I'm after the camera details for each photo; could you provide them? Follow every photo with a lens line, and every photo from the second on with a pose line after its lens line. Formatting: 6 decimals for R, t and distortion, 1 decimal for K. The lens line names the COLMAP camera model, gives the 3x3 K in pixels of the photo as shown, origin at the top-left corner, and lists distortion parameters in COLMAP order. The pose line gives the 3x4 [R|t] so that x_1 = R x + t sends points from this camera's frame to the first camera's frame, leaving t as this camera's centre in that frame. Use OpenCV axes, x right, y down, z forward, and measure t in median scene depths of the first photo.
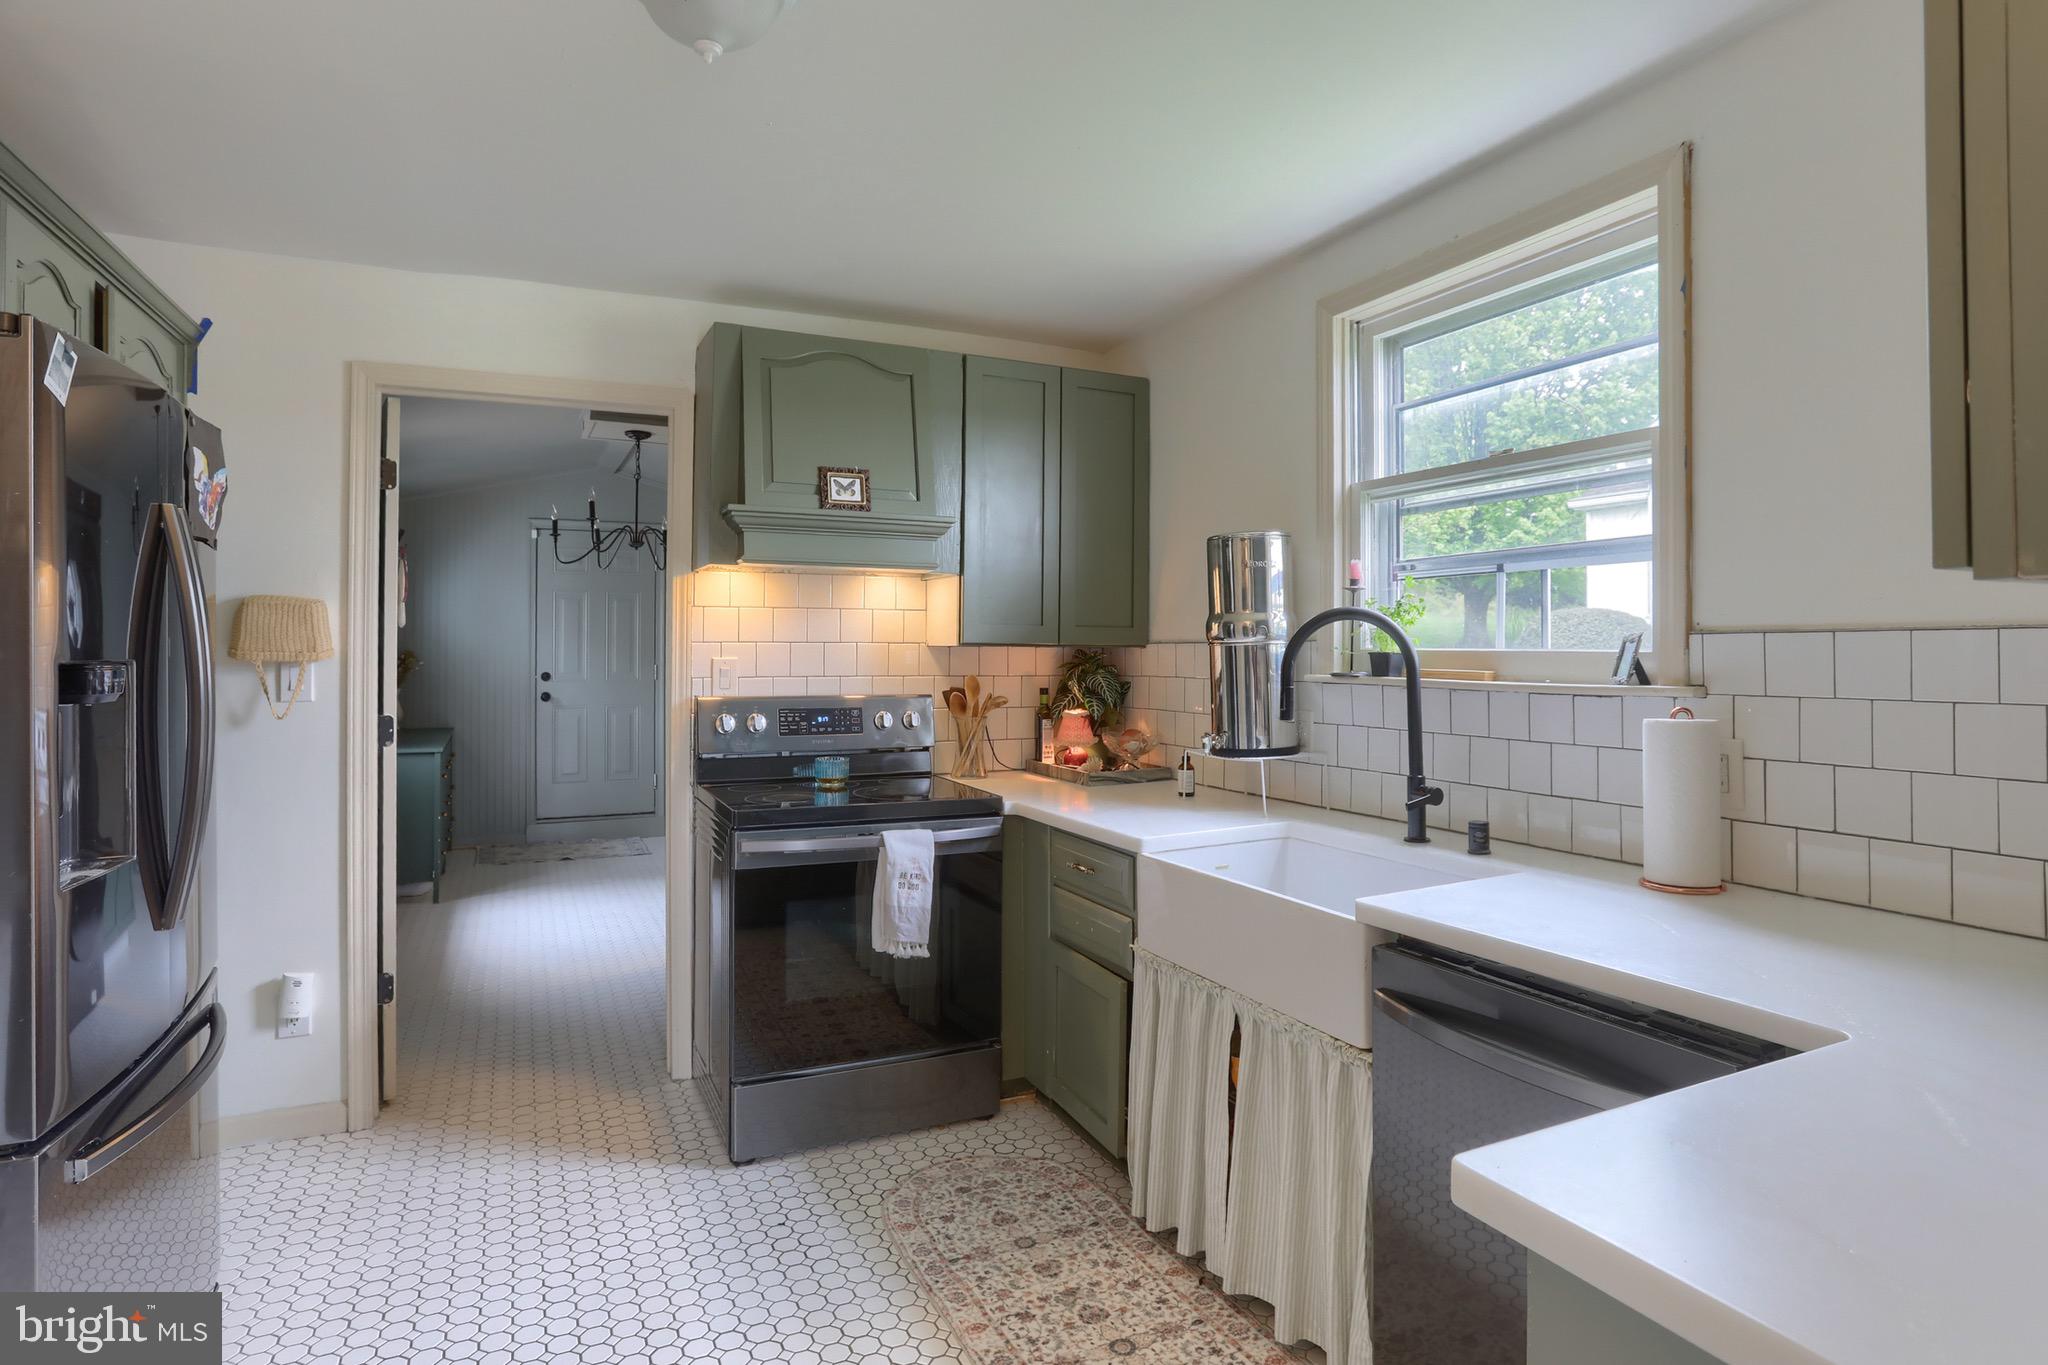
lens RADIAL K [[1108.7, 0, 1025.9], [0, 1108.7, 657.7], [0, 0, 1]] dist [-0.072541, 0.048409]
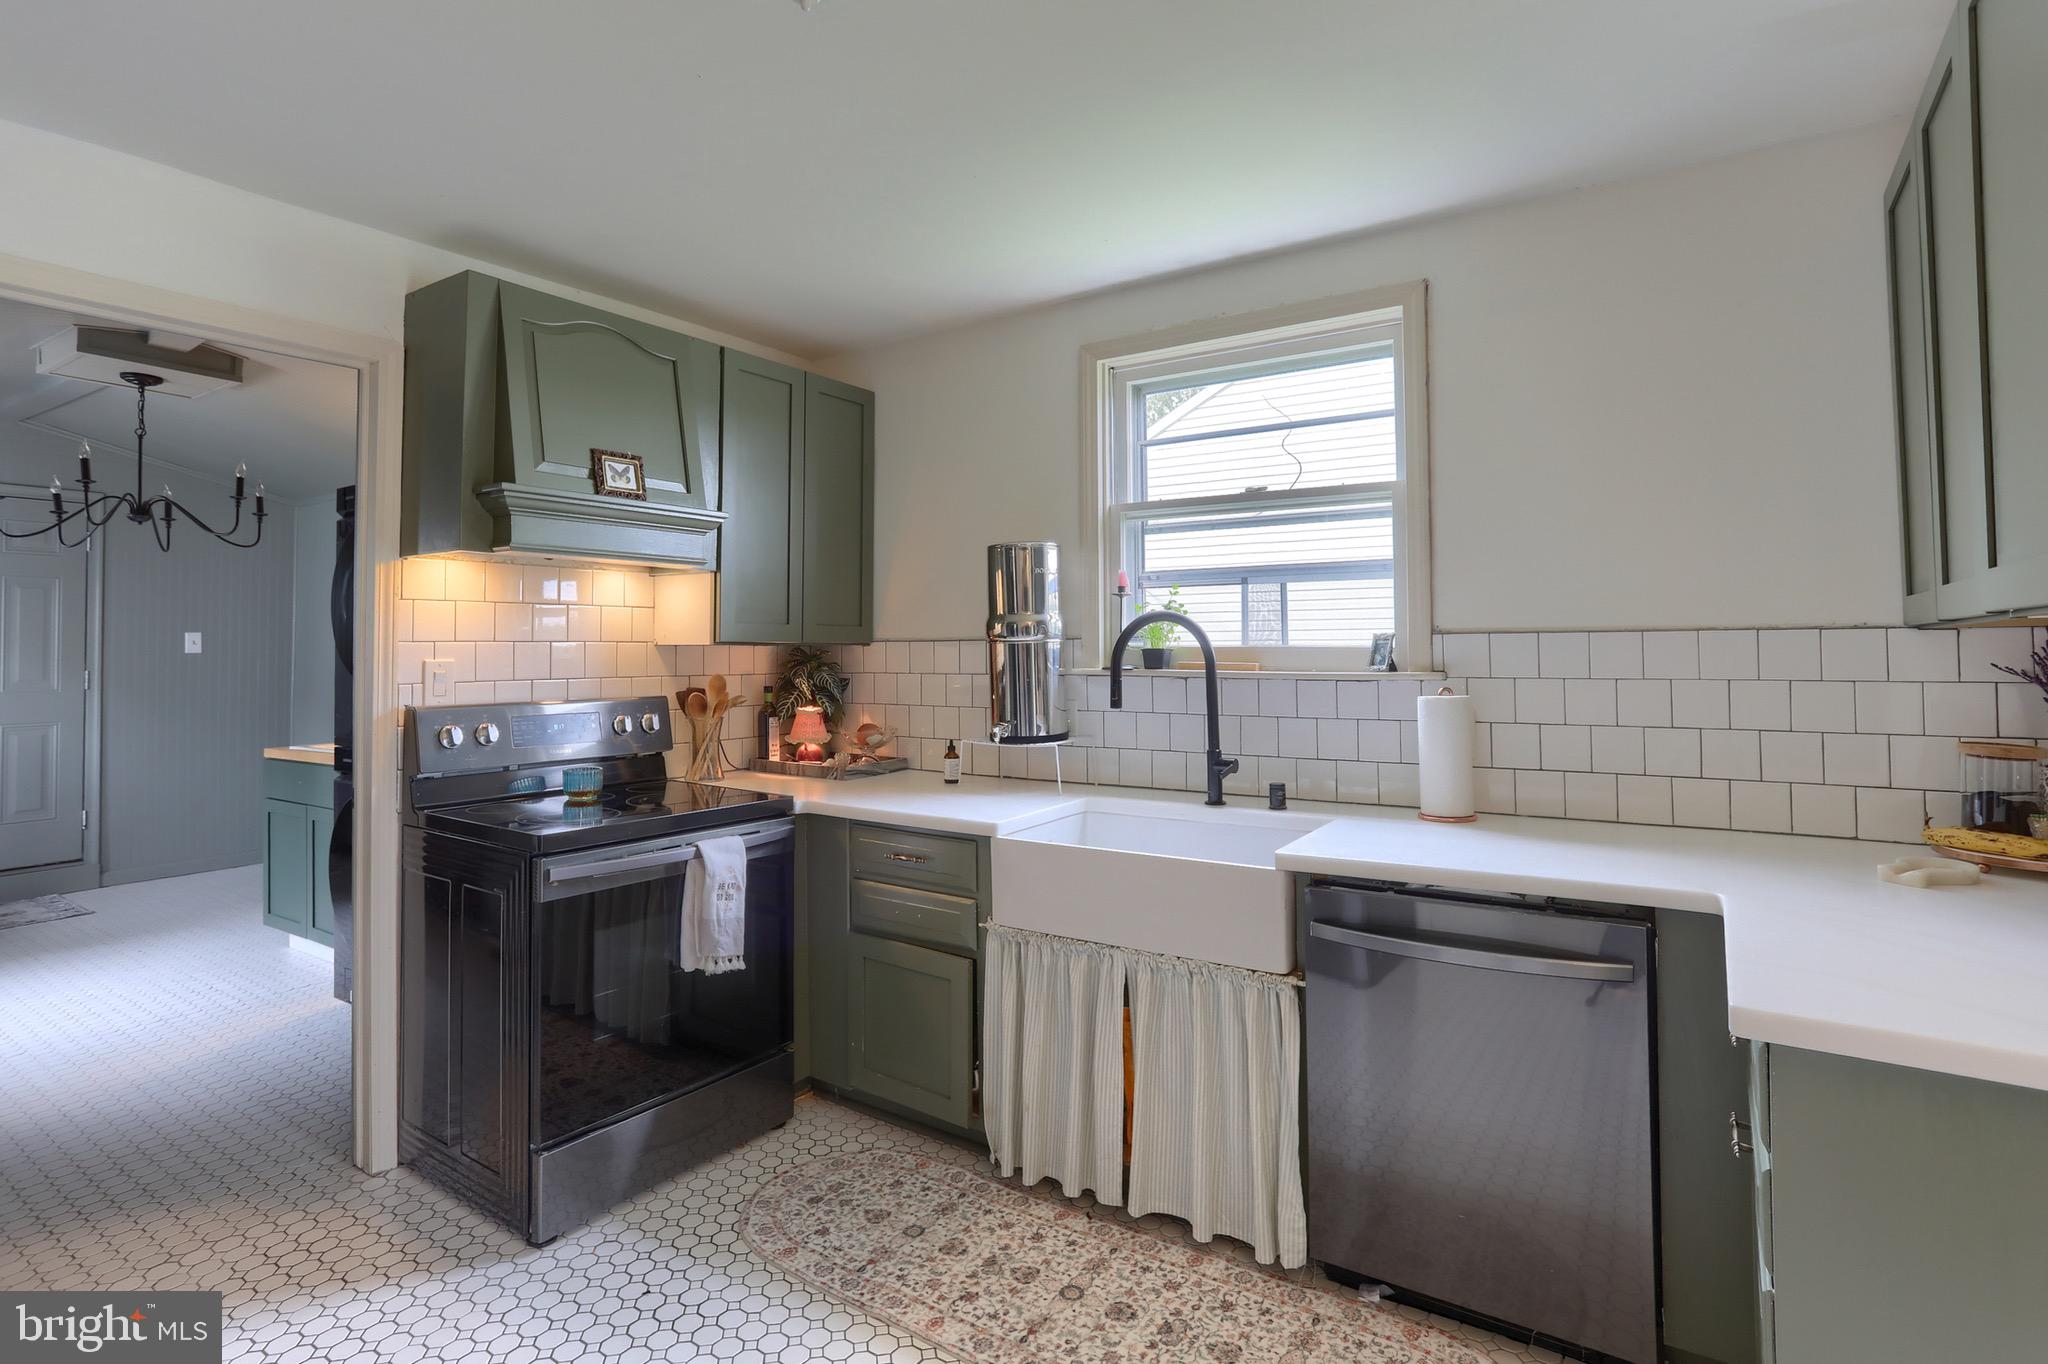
lens RADIAL K [[1025.9, 0, 1042.4], [0, 1025.9, 633.4], [0, 0, 1]] dist [-0.059734, 0.032713]
pose [[0.856313, 0.001767, 0.516455, -0.325745], [0.008468, 0.999812, -0.017462, -0.002985], [-0.516389, 0.019326, 0.856136, 0.103676]]
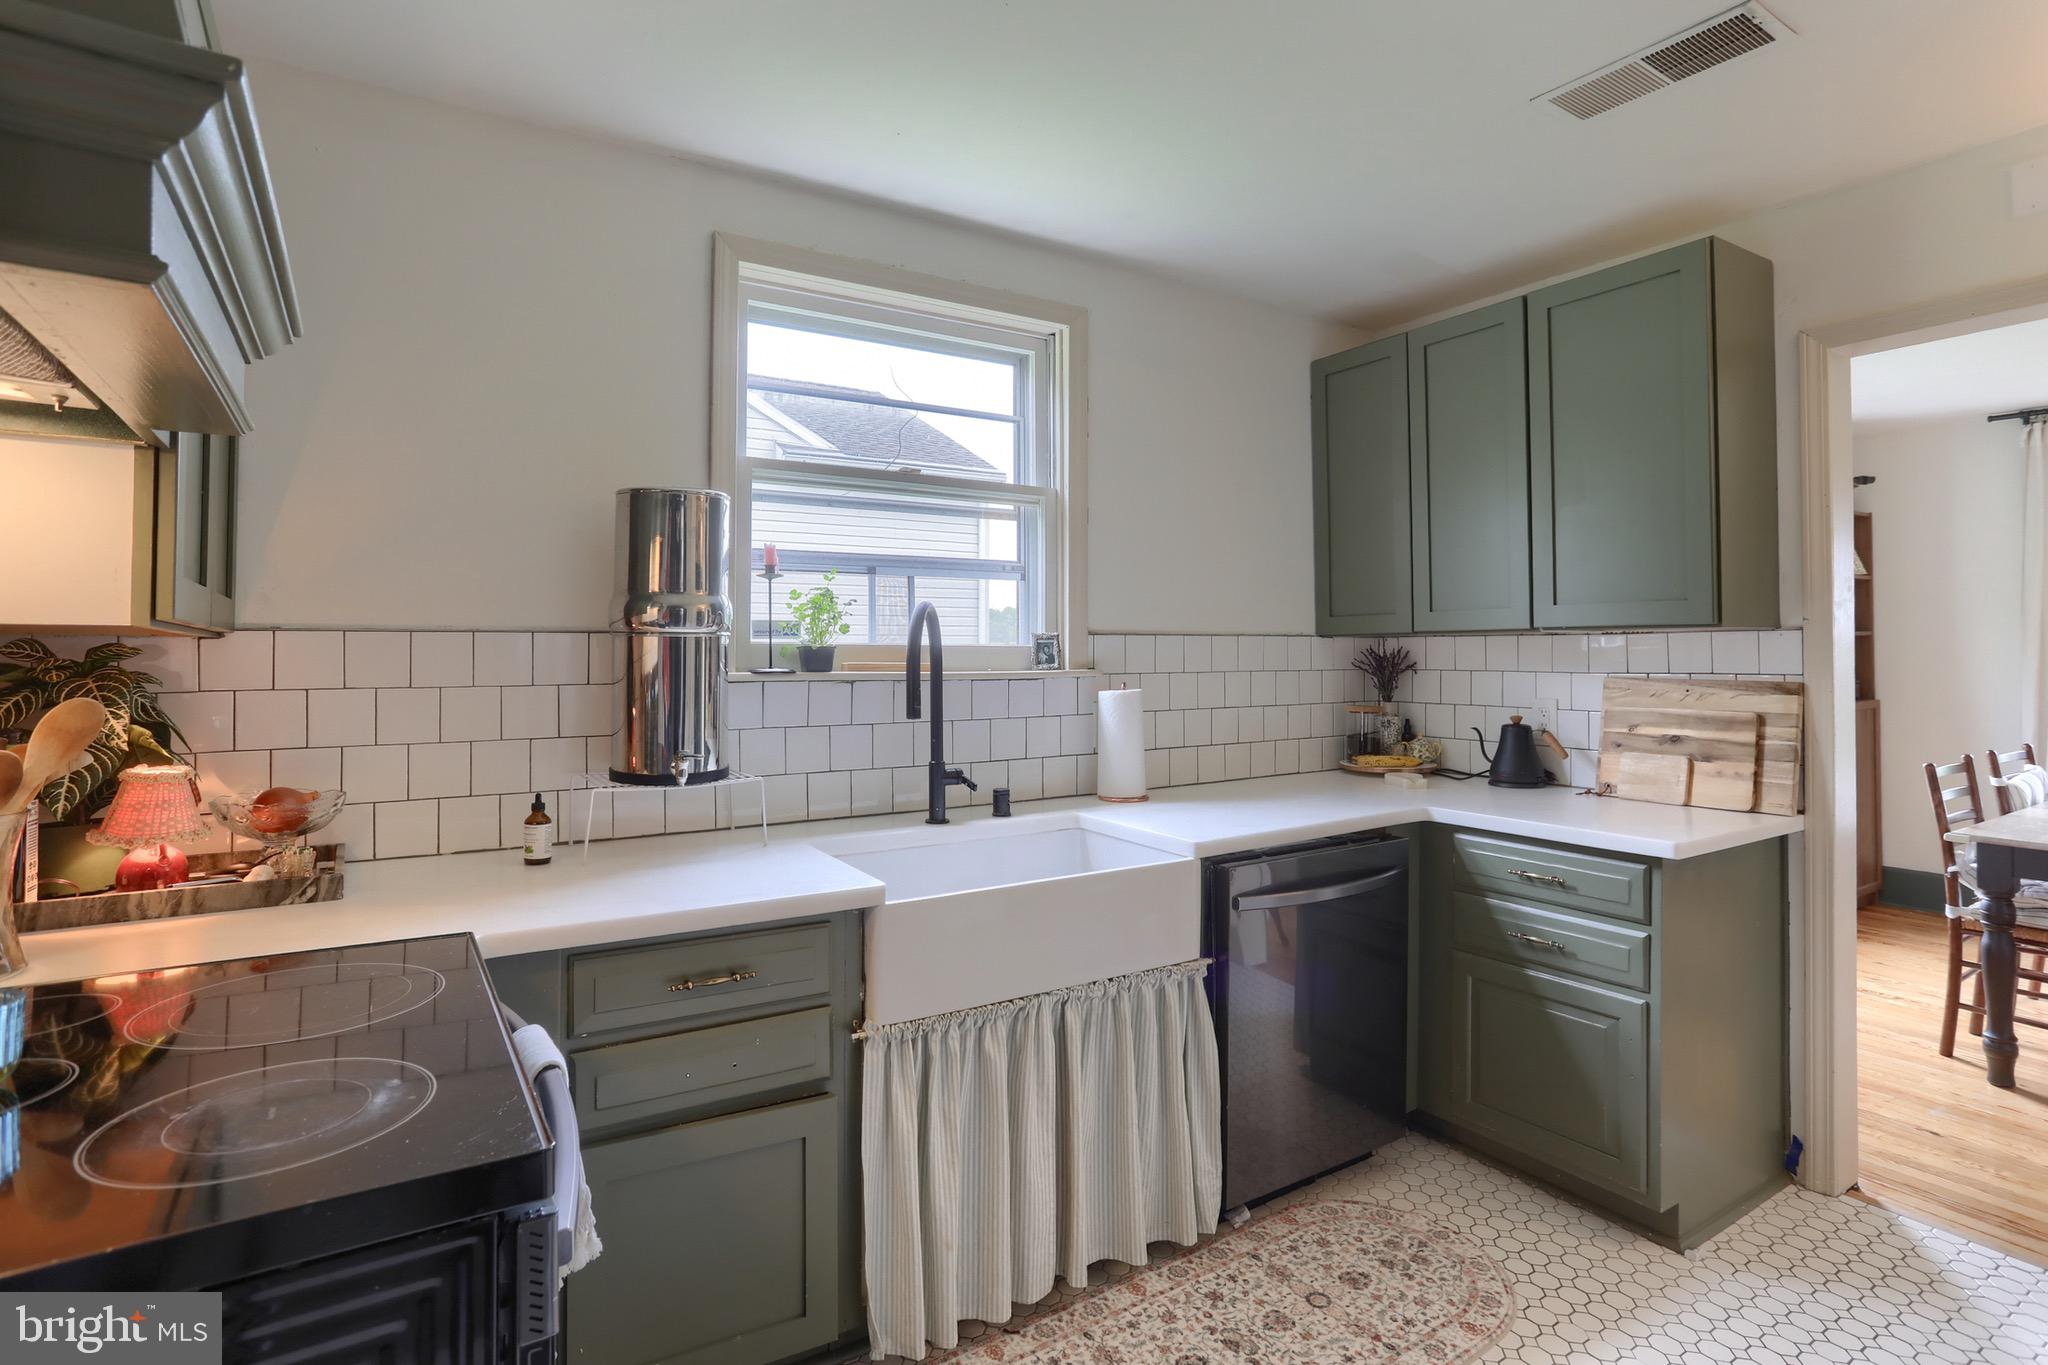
lens RADIAL K [[1025.9, 0, 1042.4], [0, 1025.9, 633.9], [0, 0, 1]] dist [-0.059734, 0.032713]
pose [[-0.135440, 0.011802, 0.990715, -0.544702], [0.001725, 0.999930, -0.011676, -0.004659], [-0.990784, 0.000128, -0.135451, 0.861906]]
